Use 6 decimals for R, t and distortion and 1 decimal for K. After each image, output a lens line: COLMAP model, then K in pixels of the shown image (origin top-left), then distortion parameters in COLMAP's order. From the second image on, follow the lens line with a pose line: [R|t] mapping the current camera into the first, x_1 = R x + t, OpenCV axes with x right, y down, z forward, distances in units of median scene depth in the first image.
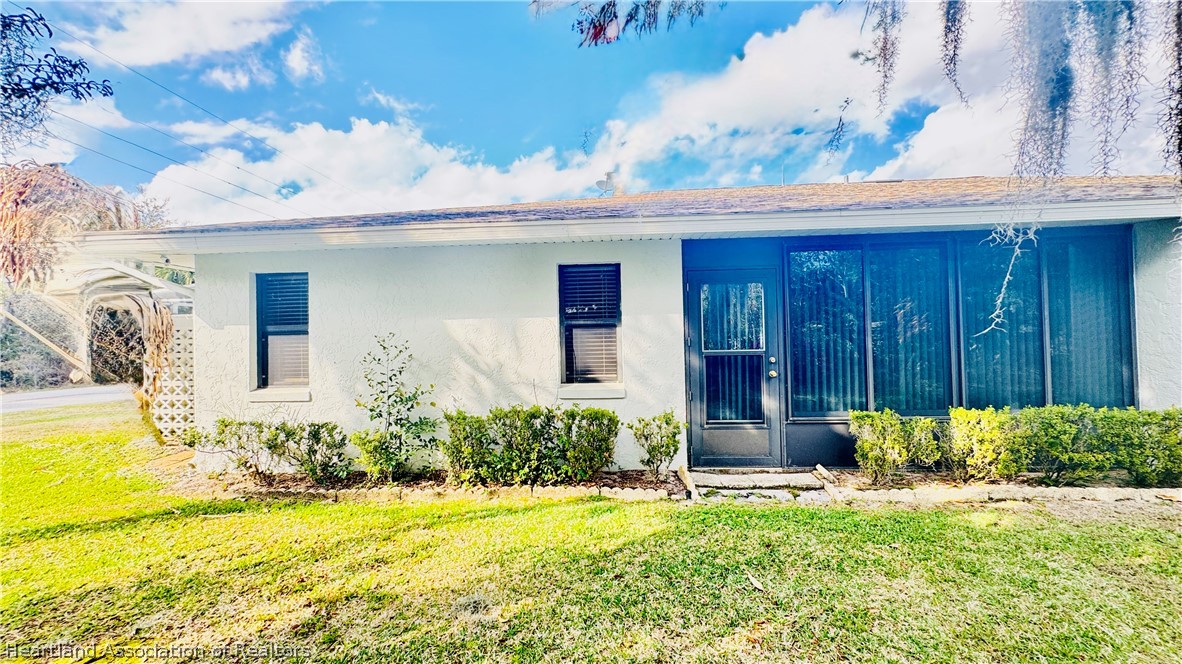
lens RADIAL K [[468.9, 0, 589.7], [0, 468.9, 330.3], [0, 0, 1]] dist [-0.006003, 0.000019]
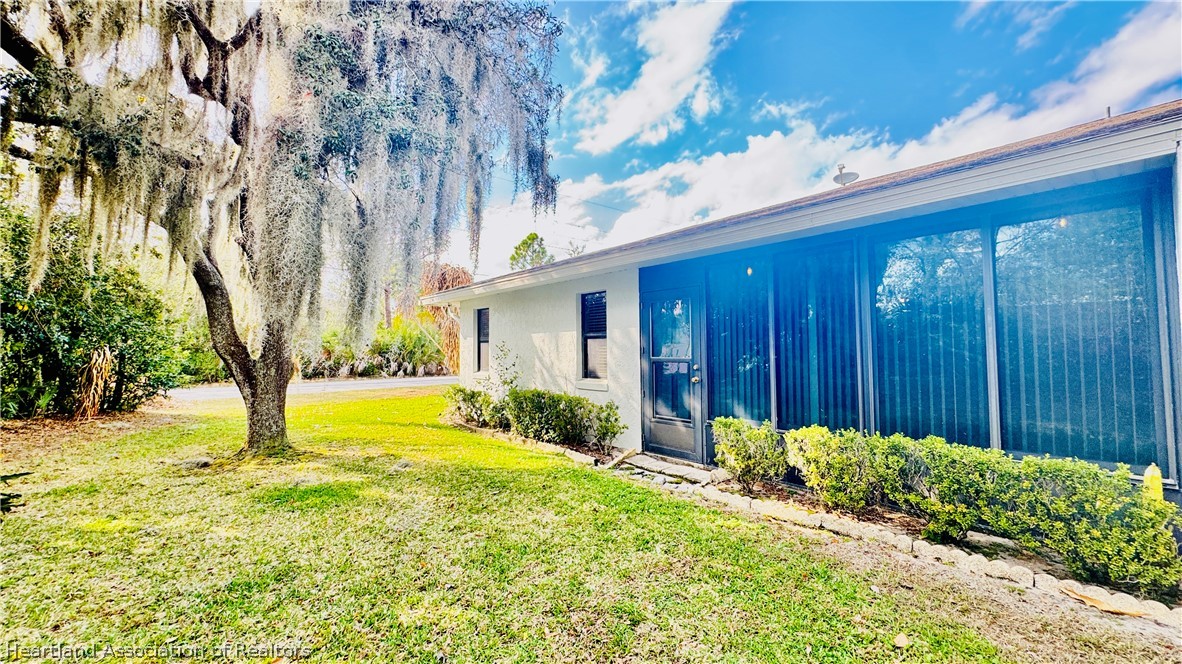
lens RADIAL K [[468.9, 0, 590.1], [0, 468.9, 331.2], [0, 0, 1]] dist [-0.006003, 0.000019]
pose [[0.697374, -0.012634, -0.716596, 1.007749], [0.006075, 0.999913, -0.011717, -0.011406], [0.716682, 0.003818, 0.697390, 0.031856]]
